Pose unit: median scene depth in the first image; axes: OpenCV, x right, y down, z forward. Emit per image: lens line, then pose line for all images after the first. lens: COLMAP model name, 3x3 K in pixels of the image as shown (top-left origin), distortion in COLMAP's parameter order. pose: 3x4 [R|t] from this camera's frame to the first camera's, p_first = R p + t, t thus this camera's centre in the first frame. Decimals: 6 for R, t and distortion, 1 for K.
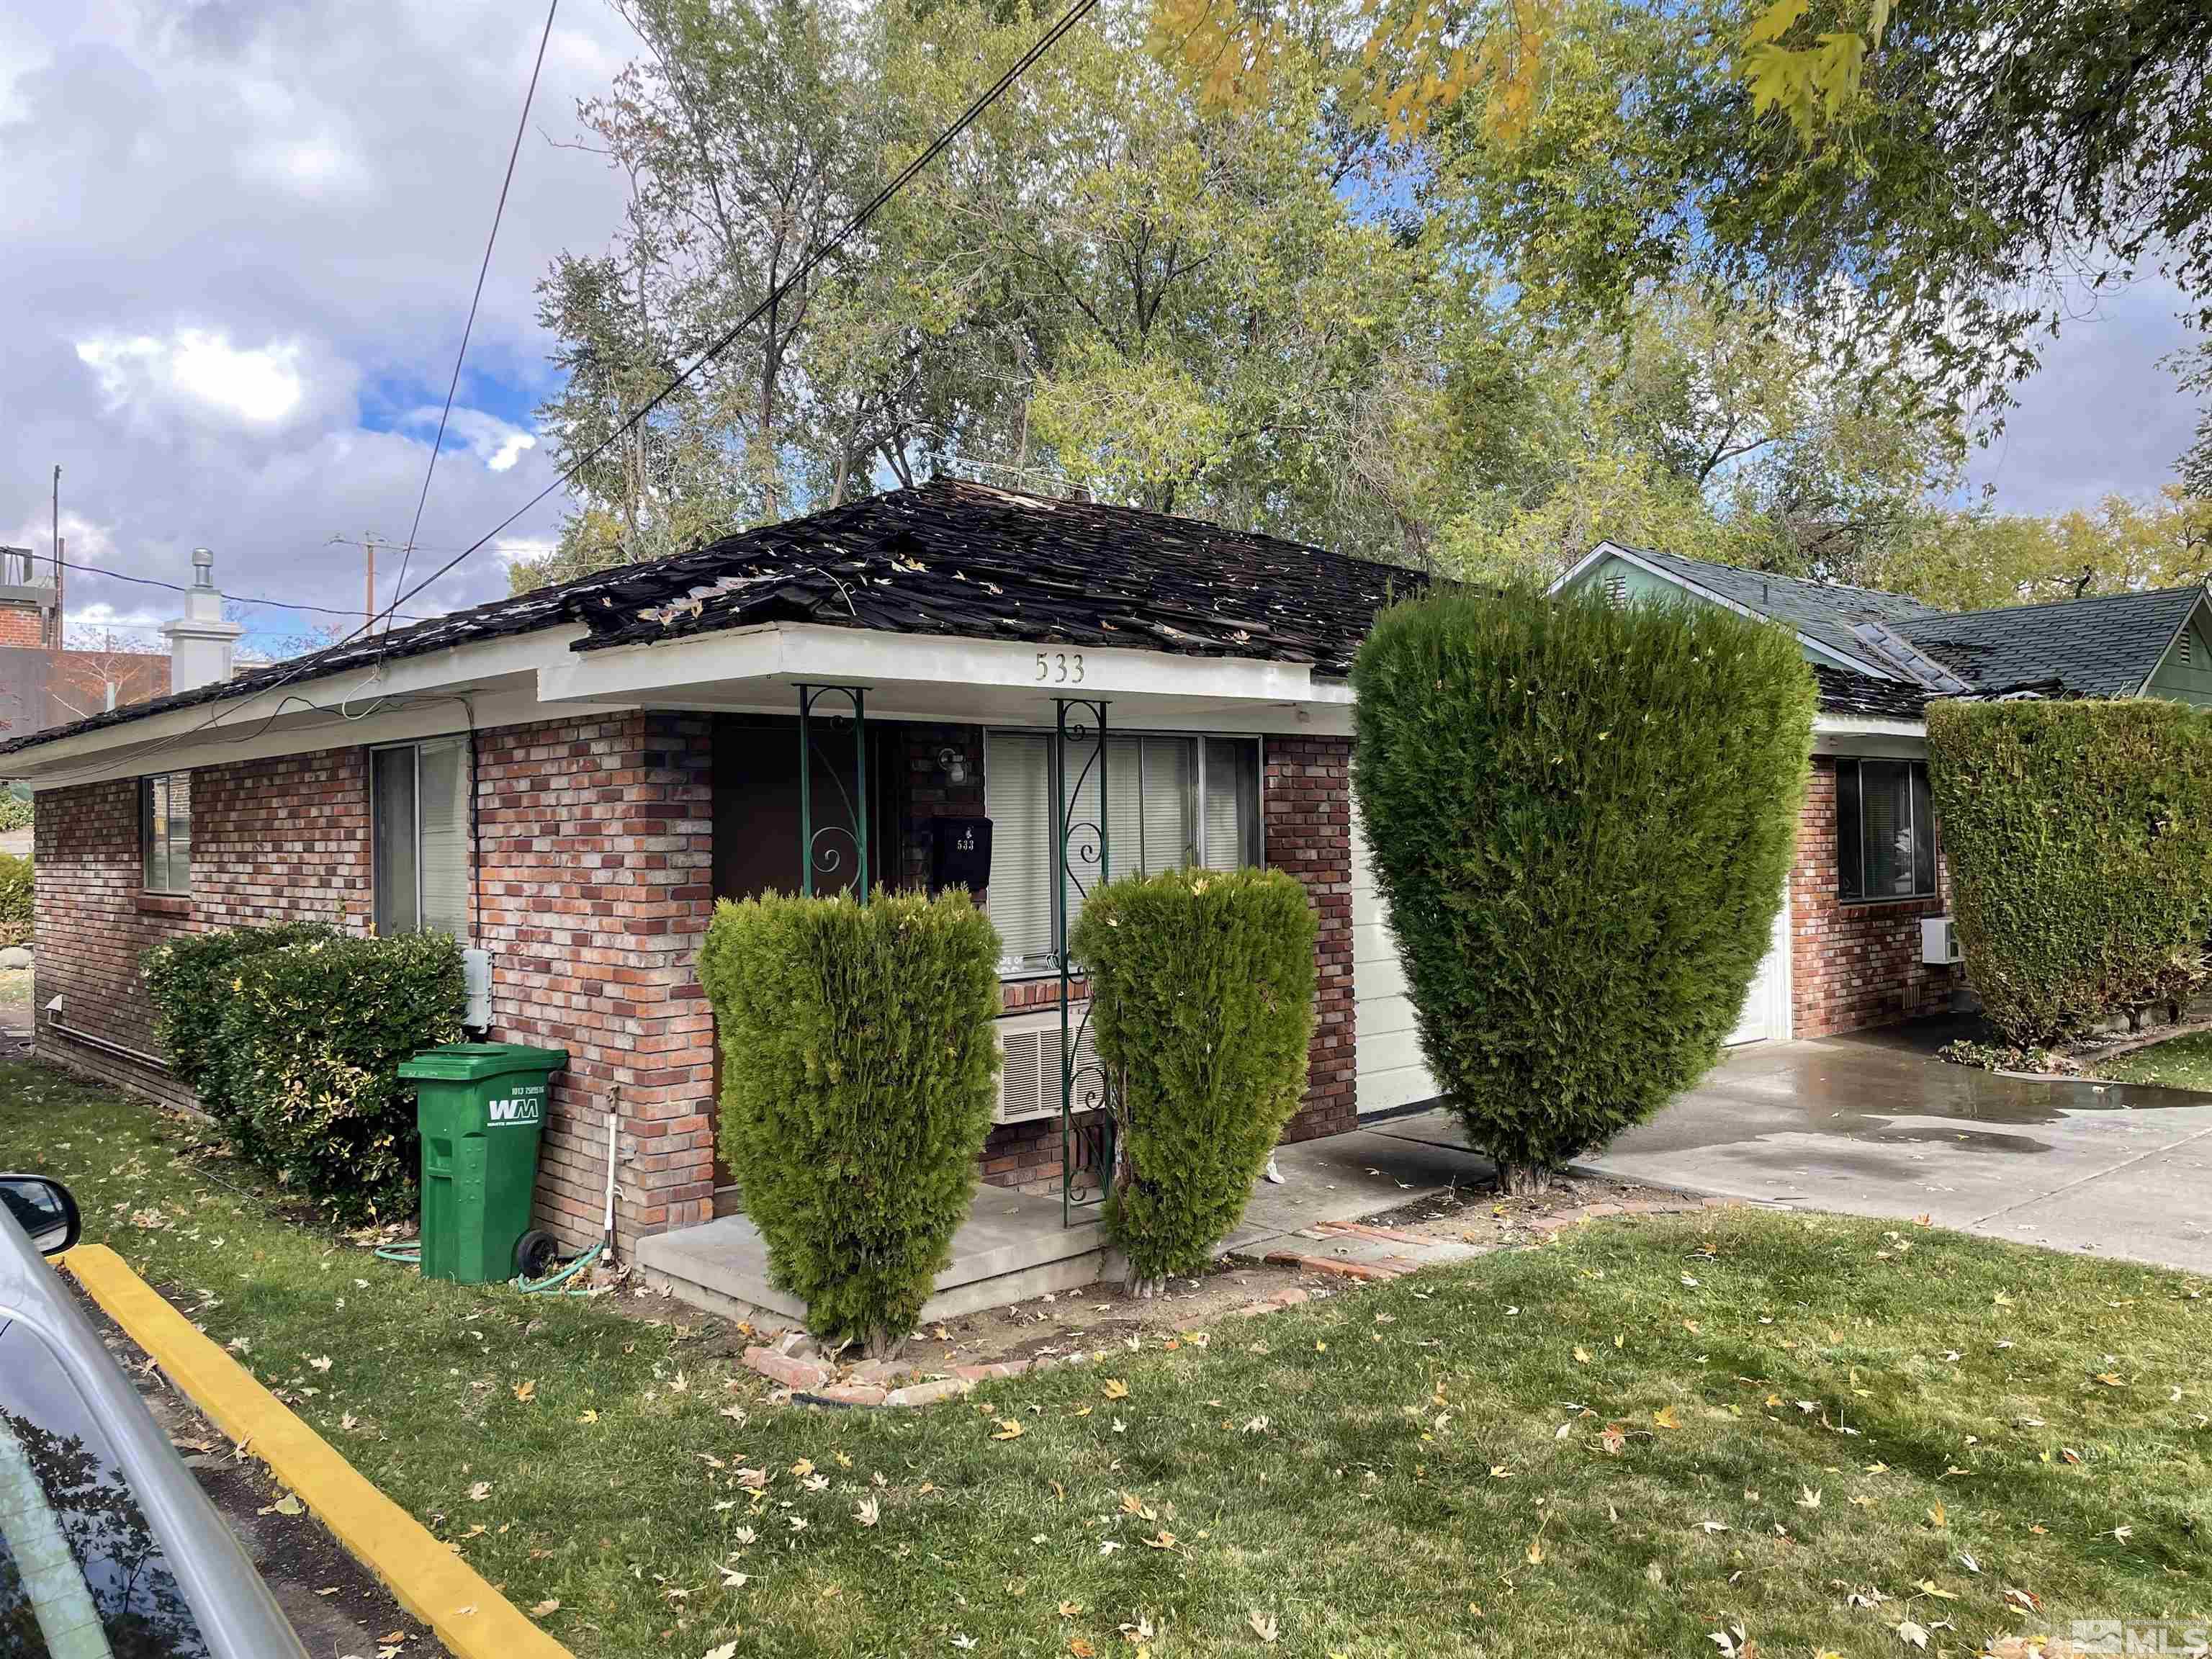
lens RADIAL K [[1681.6, 0, 1106.3], [0, 1681.6, 820.2], [0, 0, 1]] dist [0.002792, -0.011681]
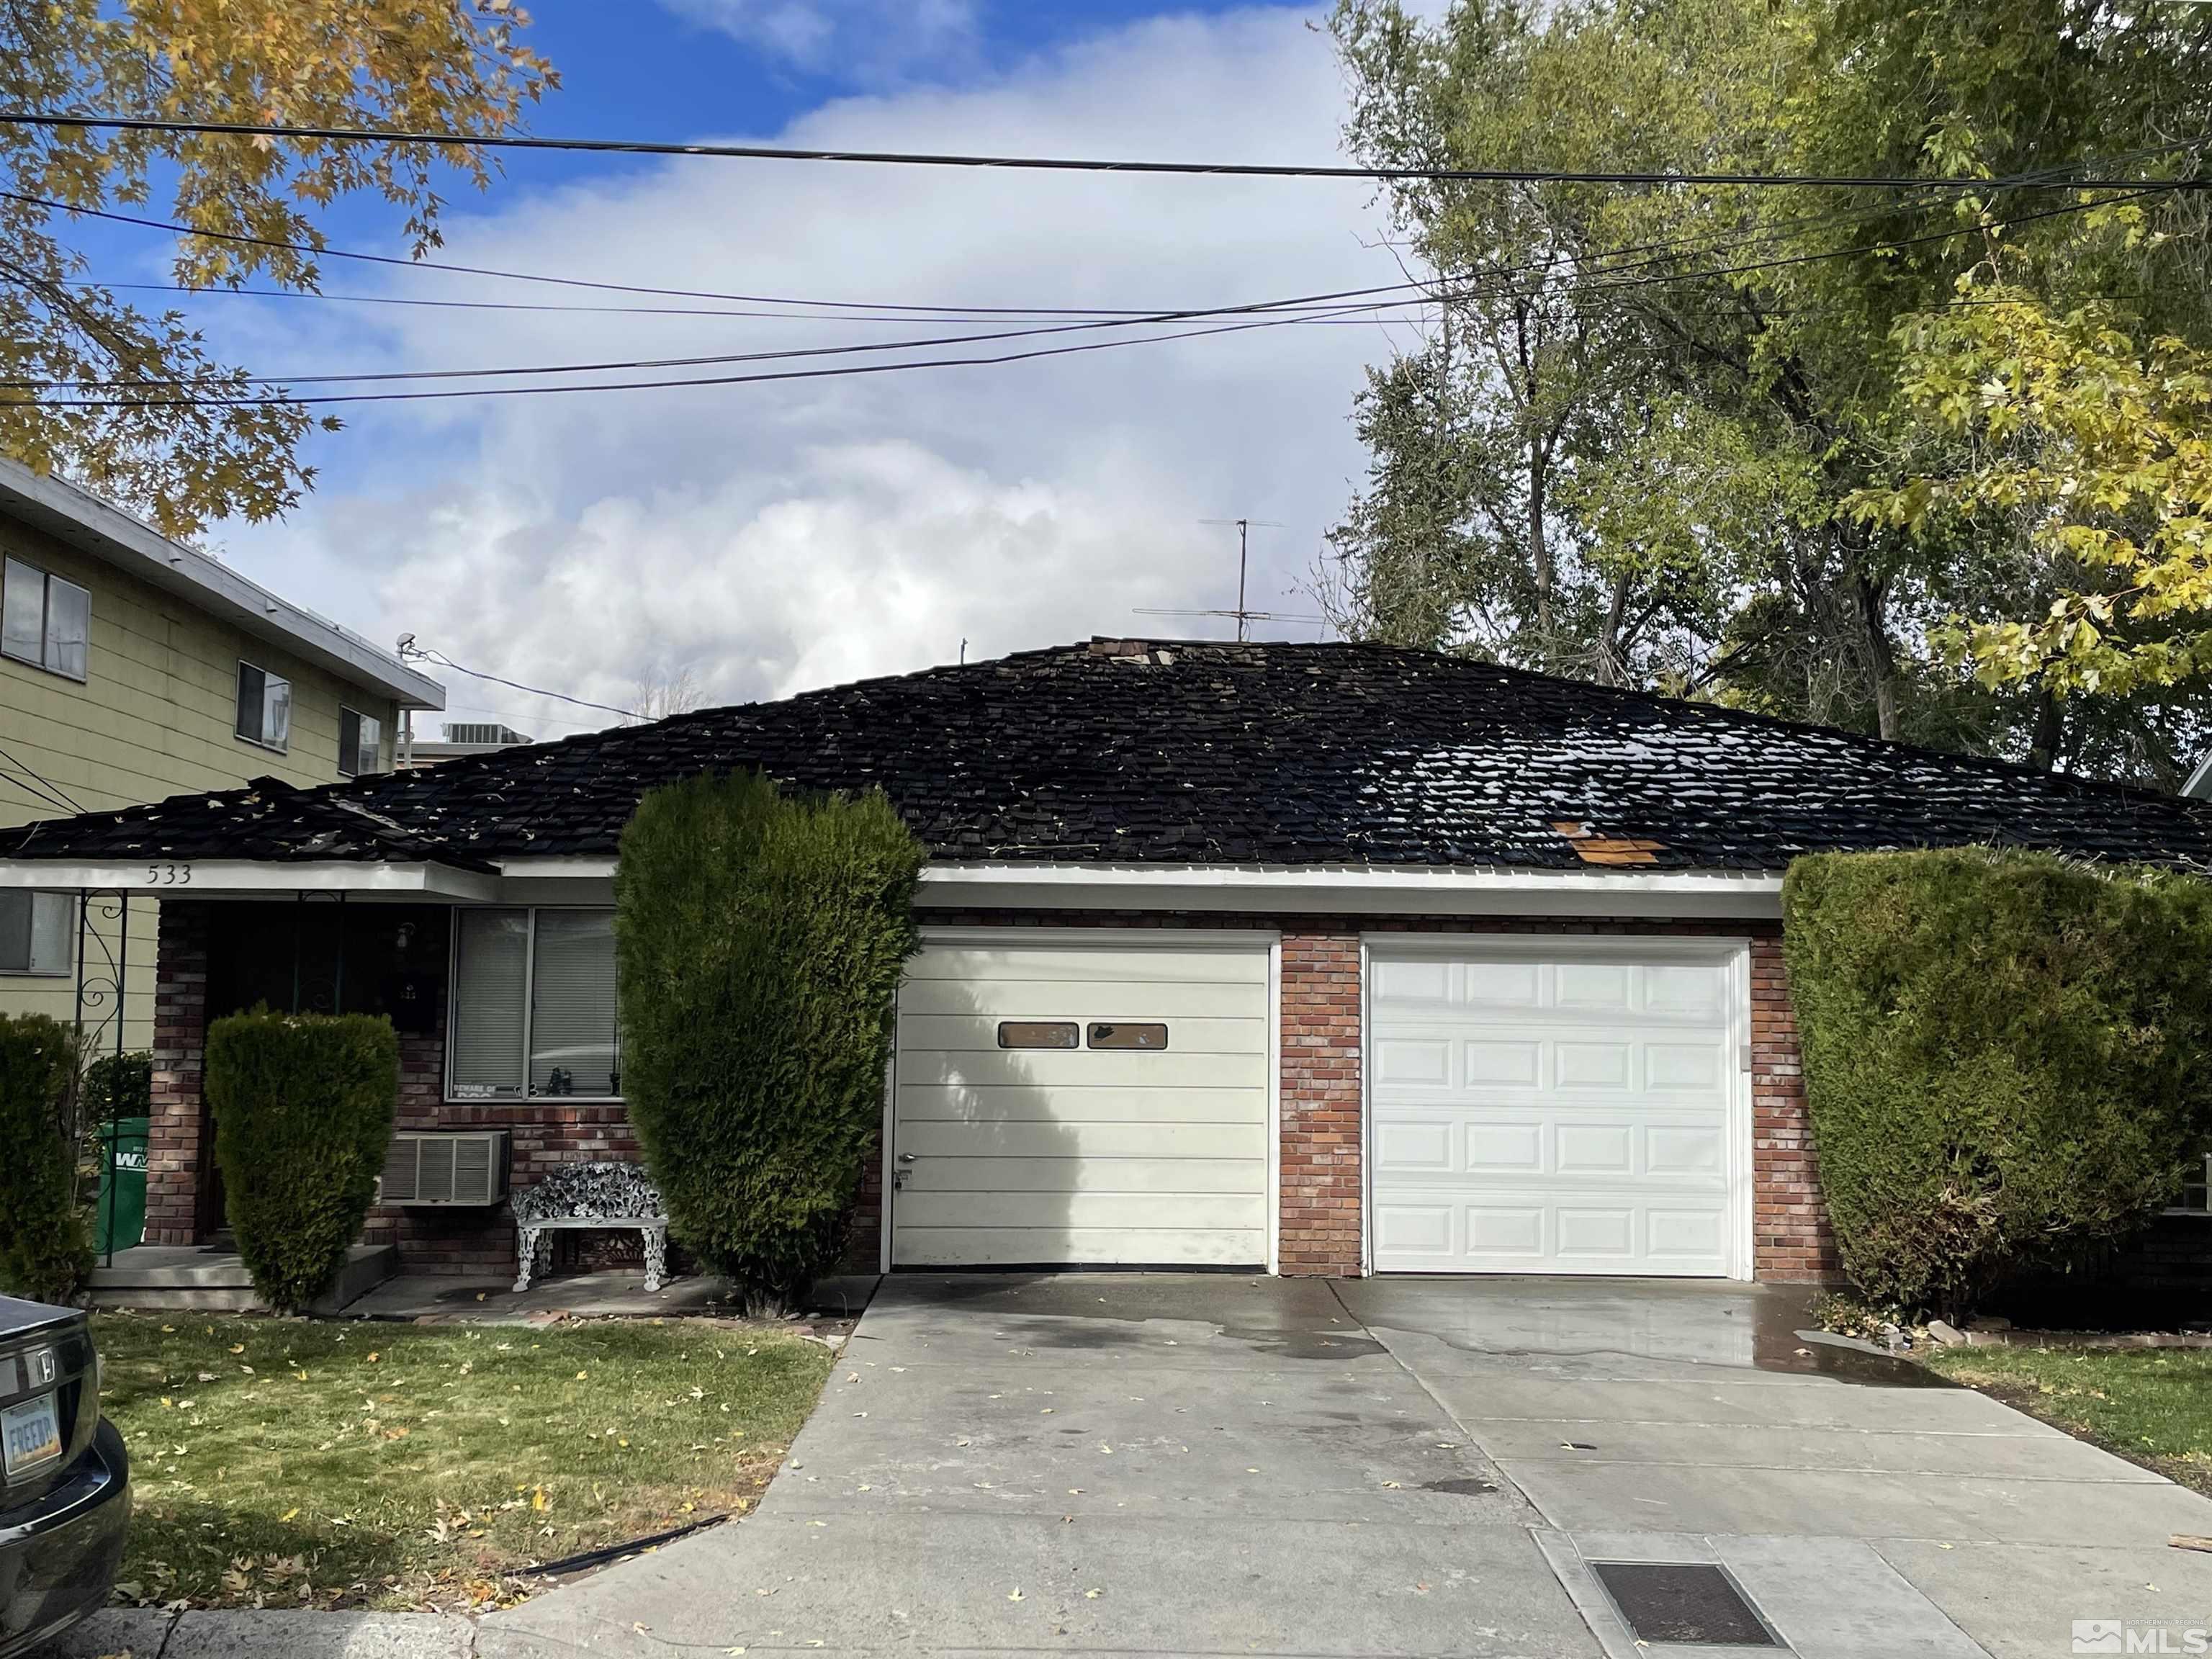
lens RADIAL K [[2247.7, 0, 1103.1], [0, 2247.7, 835.0], [0, 0, 1]] dist [0.028948, 0.000000]
pose [[0.743965, -0.028708, -0.667602, 1.716380], [-0.016548, 0.997979, -0.061355, -0.013145], [0.668014, 0.056693, 0.741986, 0.042208]]
